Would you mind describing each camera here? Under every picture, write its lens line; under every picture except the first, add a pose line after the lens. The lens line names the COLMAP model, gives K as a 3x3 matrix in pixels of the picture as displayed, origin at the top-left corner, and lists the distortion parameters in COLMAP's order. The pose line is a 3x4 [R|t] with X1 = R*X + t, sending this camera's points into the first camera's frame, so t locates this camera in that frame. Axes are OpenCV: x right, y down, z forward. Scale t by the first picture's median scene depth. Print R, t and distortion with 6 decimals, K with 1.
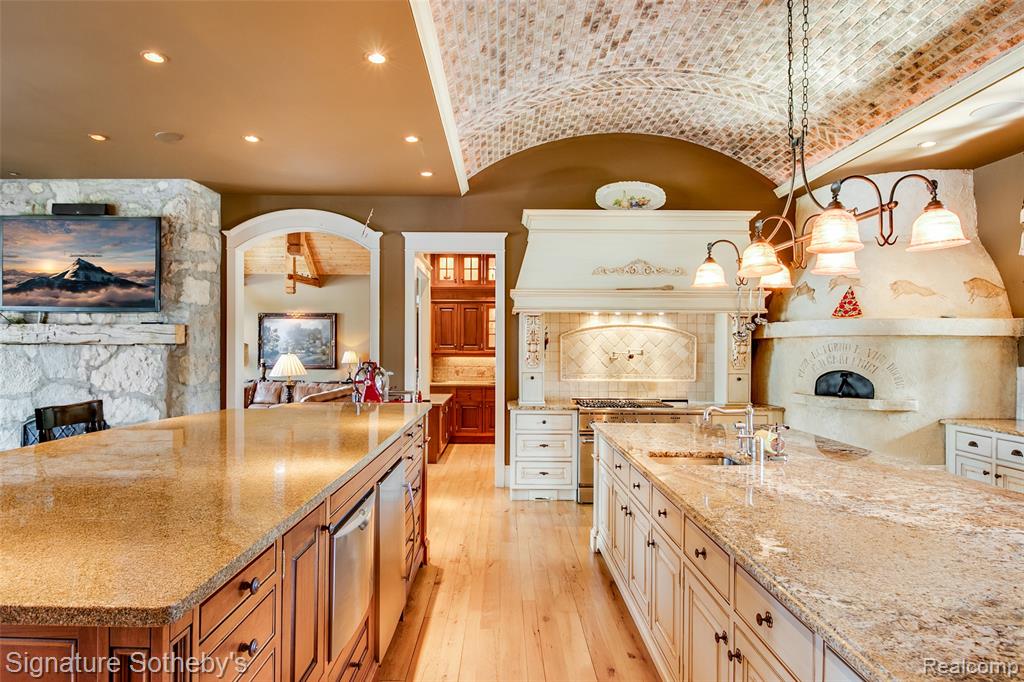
lens RADIAL K [[587.1, 0, 512.5], [0, 587.1, 345.3], [0, 0, 1]] dist [-0.002878, -0.001183]
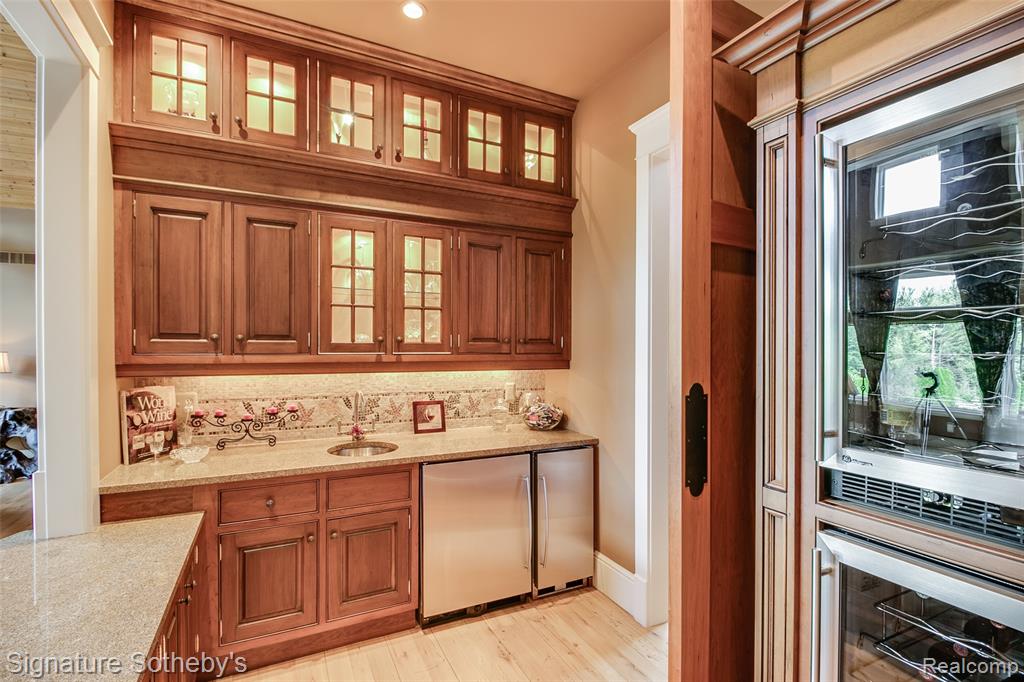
lens RADIAL K [[489.0, 0, 506.3], [0, 489.0, 348.5], [0, 0, 1]] dist [-0.000687, -0.000662]
pose [[0.899932, -0.000443, 0.436030, -0.071748], [-0.001482, 0.999991, 0.004076, 0.004564], [-0.436028, -0.004315, 0.899923, 0.708250]]
